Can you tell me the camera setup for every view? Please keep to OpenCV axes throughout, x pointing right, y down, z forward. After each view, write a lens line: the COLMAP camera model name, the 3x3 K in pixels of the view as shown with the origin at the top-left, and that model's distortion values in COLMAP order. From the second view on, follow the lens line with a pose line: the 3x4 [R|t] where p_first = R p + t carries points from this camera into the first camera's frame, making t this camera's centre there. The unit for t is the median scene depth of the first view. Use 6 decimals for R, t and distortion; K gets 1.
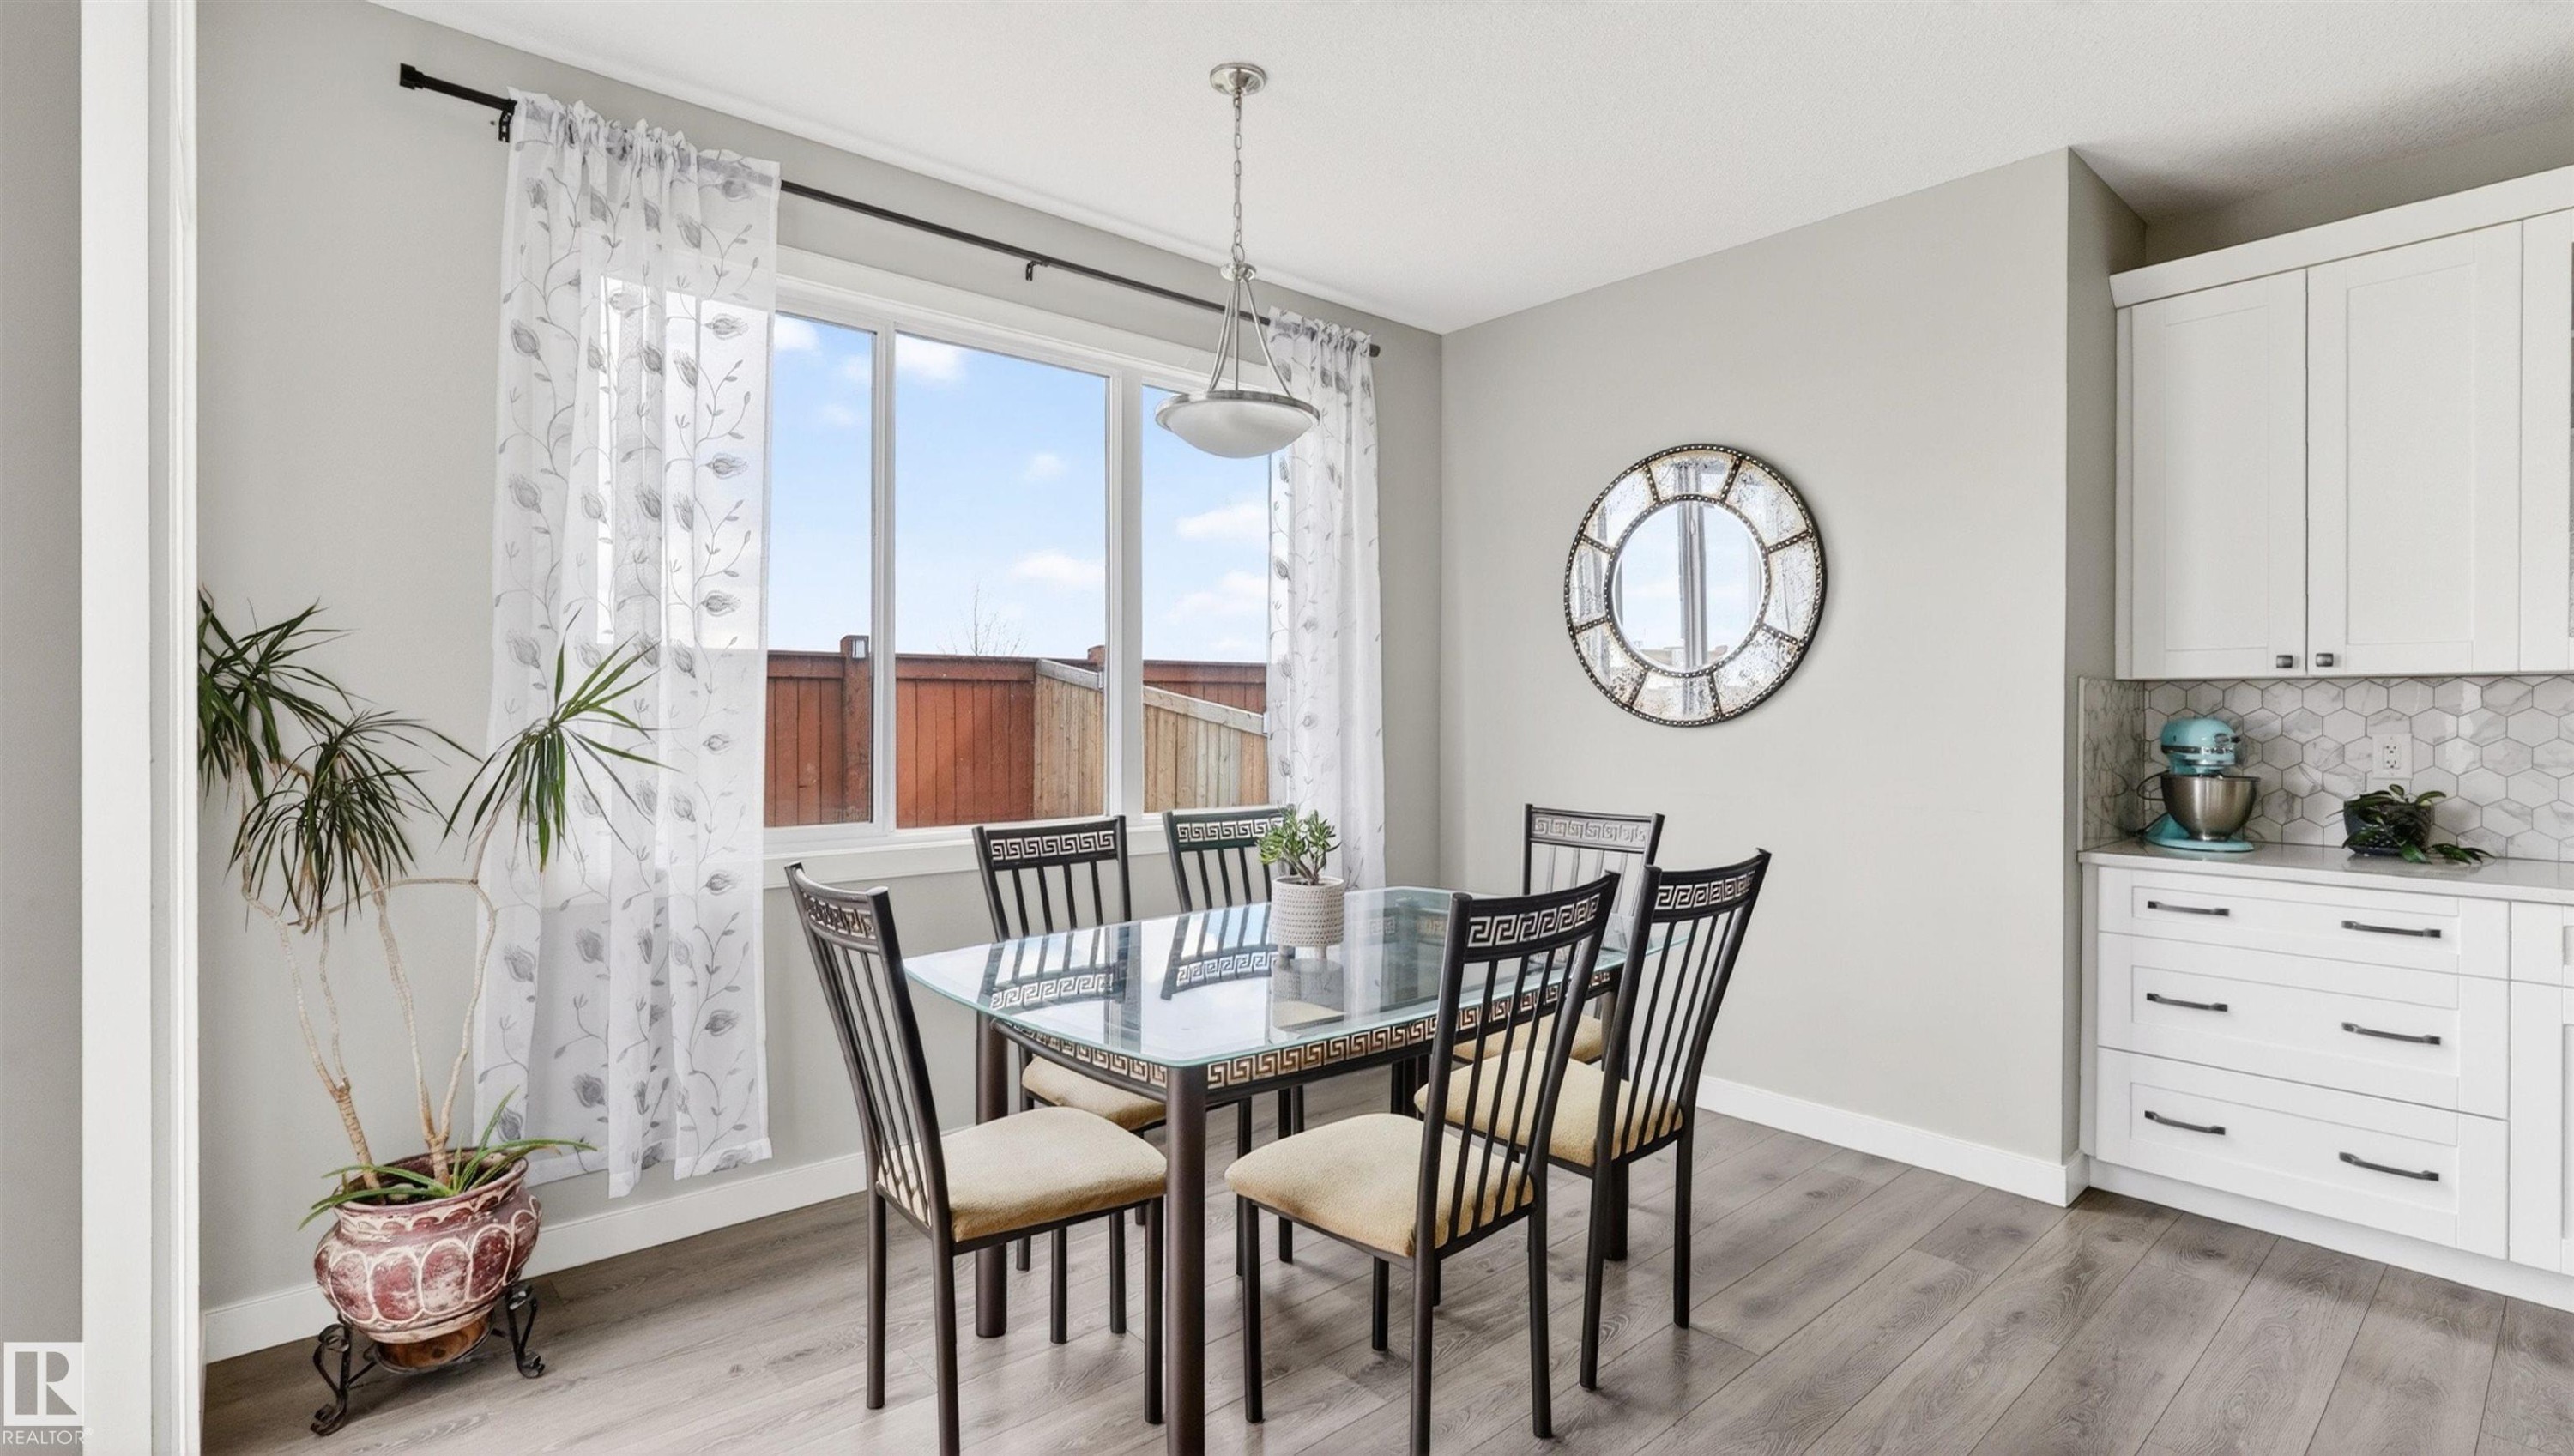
lens RADIAL K [[1192.2, 0, 1275.7], [0, 1192.2, 725.8], [0, 0, 1]] dist [-0.025564, 0.012825]
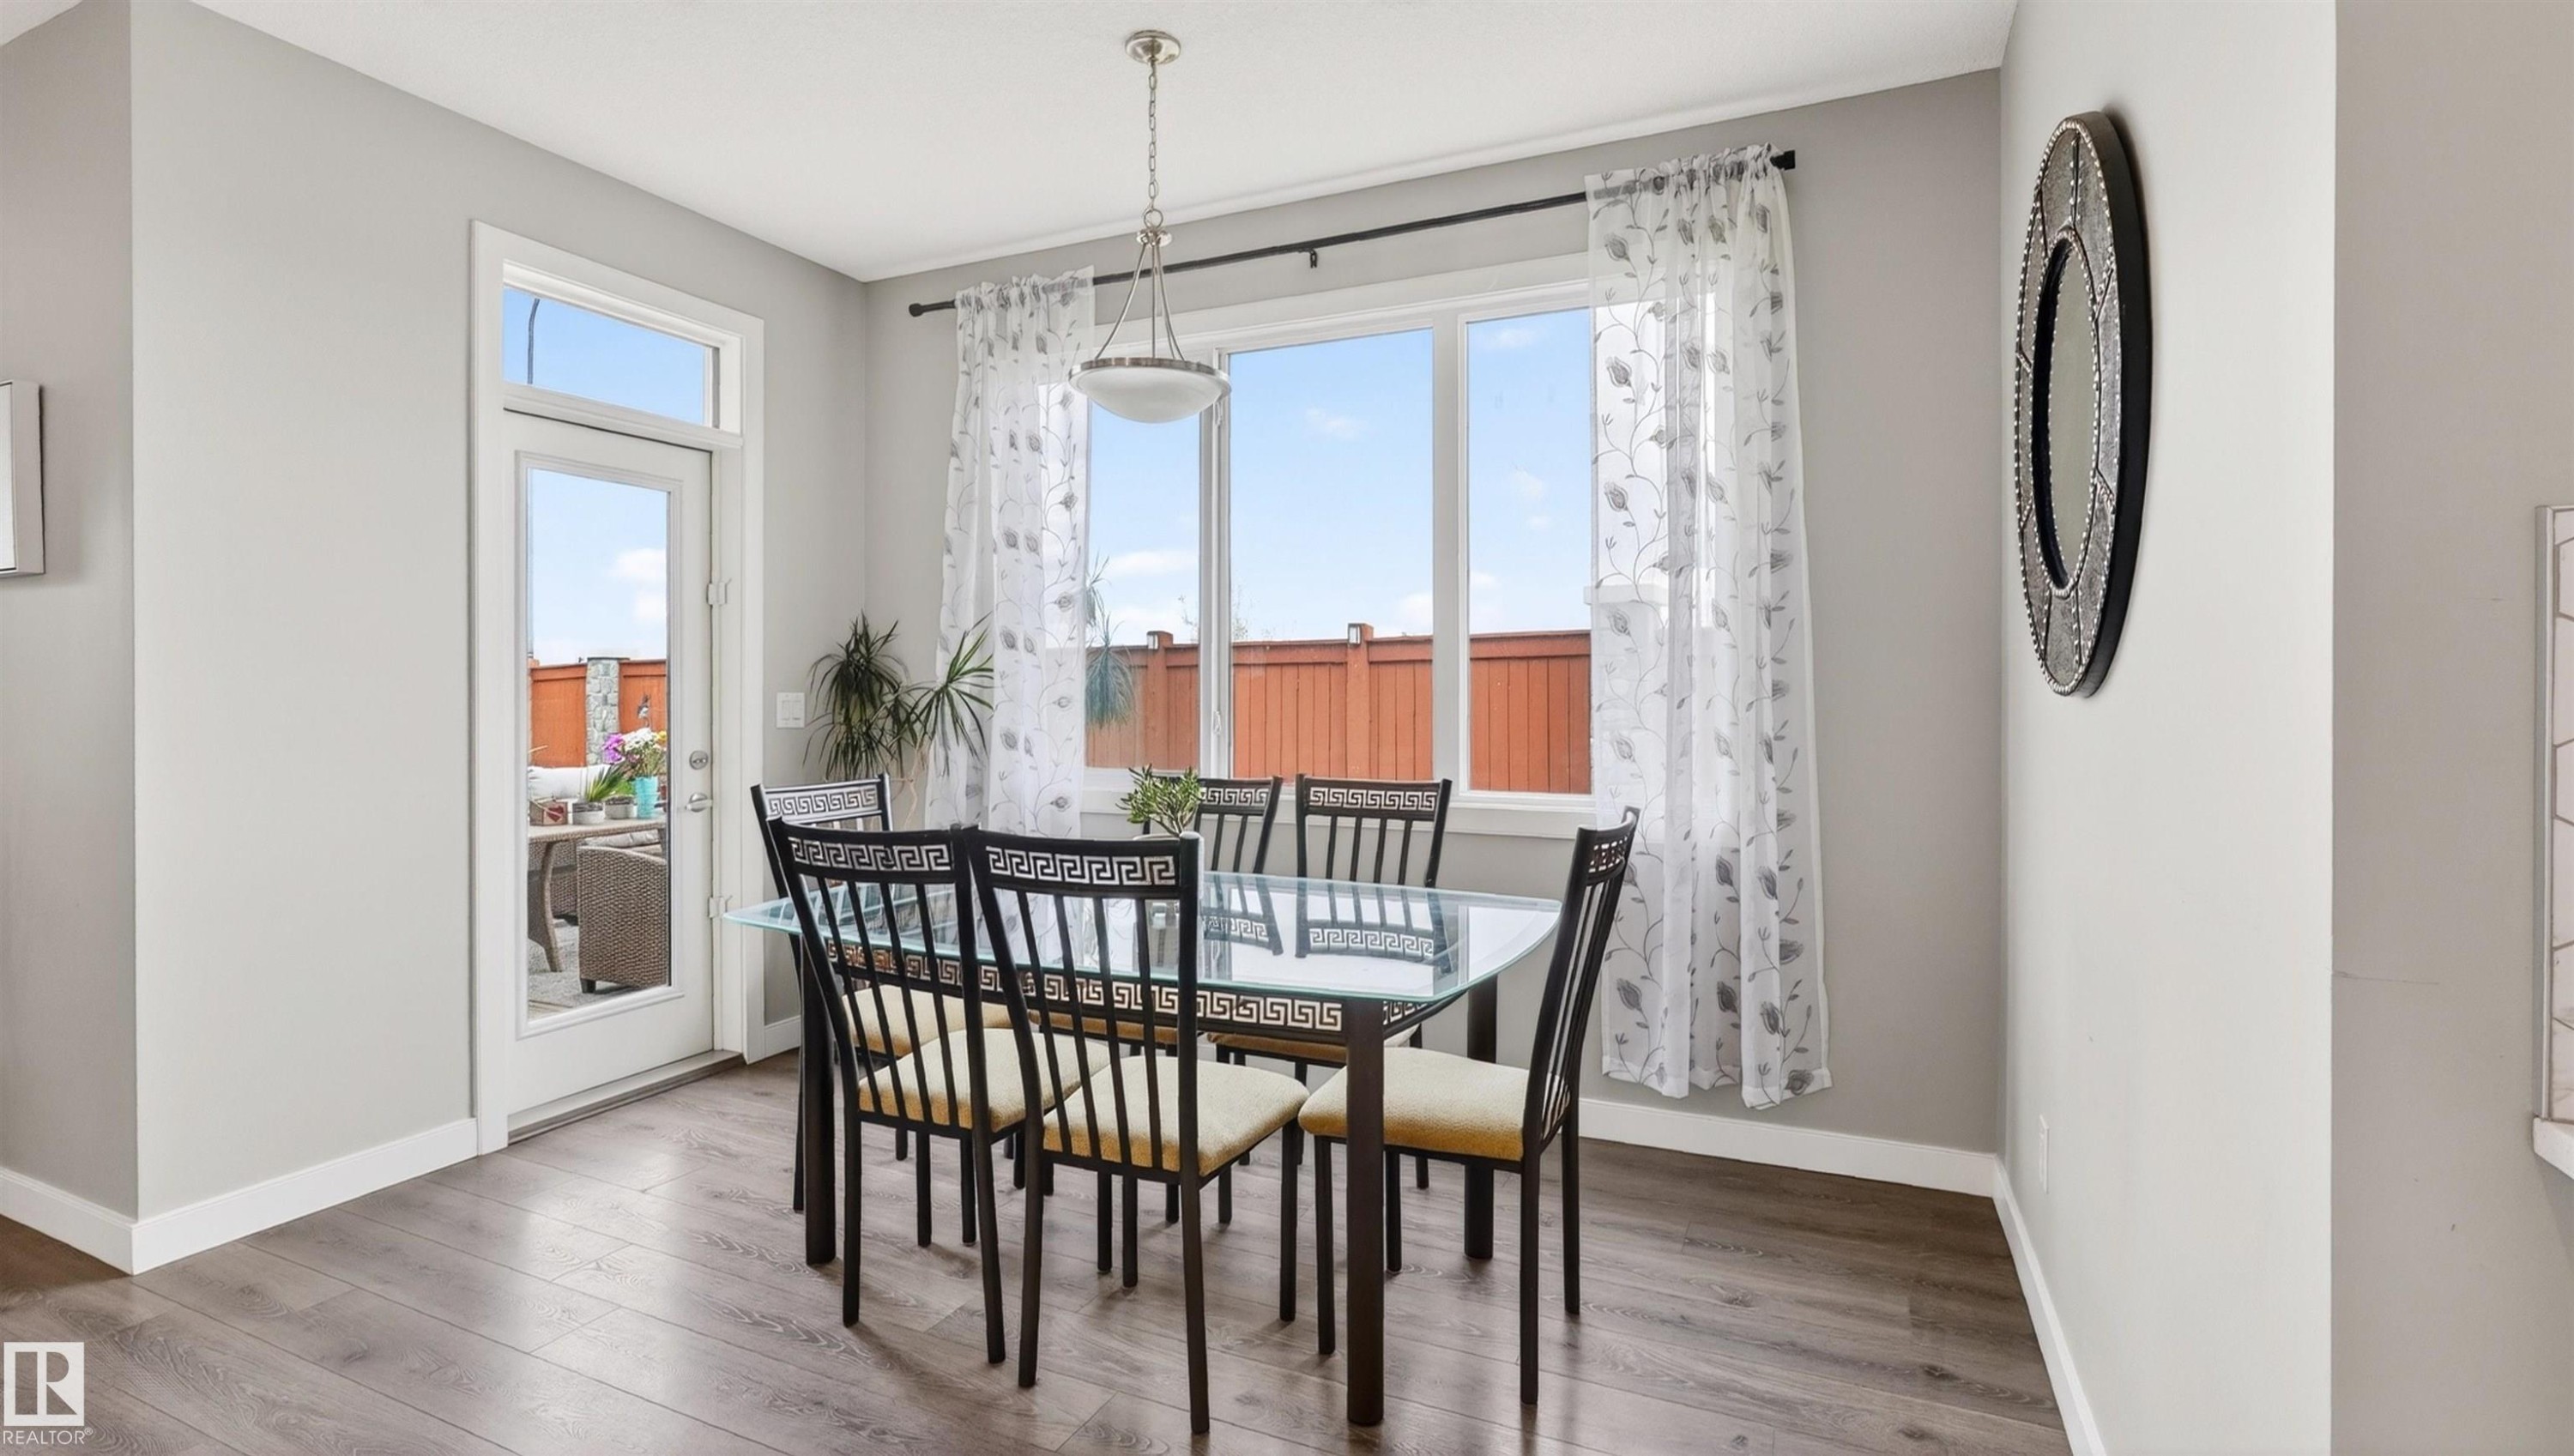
lens RADIAL K [[1192.2, 0, 1275.7], [0, 1192.2, 725.8], [0, 0, 1]] dist [-0.025564, 0.012825]
pose [[0.417654, 0.009587, -0.908555, 0.795891], [-0.011624, 0.999919, 0.005207, 0.029935], [0.908532, 0.008386, 0.417732, 0.567983]]
